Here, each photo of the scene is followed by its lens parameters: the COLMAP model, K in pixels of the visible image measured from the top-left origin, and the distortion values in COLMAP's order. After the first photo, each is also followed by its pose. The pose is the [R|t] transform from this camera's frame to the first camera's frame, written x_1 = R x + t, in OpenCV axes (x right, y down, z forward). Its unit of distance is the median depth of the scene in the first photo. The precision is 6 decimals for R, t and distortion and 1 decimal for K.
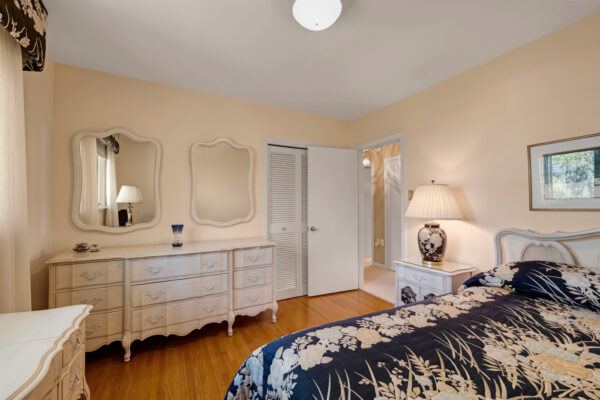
lens RADIAL K [[251.0, 0, 302.4], [0, 251.0, 203.1], [0, 0, 1]] dist [-0.001677, -0.000079]
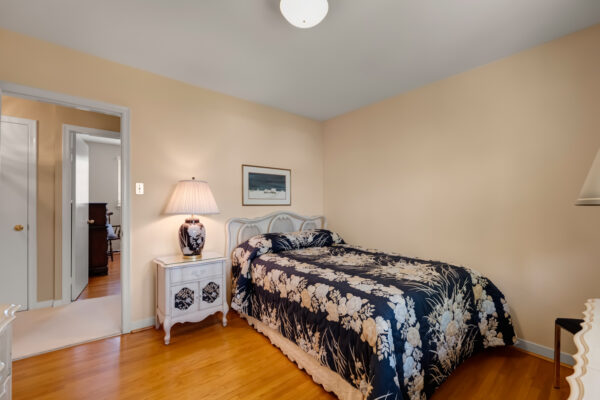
lens RADIAL K [[251.0, 0, 302.4], [0, 251.0, 203.1], [0, 0, 1]] dist [-0.001677, -0.000079]
pose [[-0.186045, 0.009739, 0.982493, -0.929896], [-0.012471, 0.999847, -0.012273, 0.035235], [-0.982462, -0.014536, -0.185895, 1.185612]]
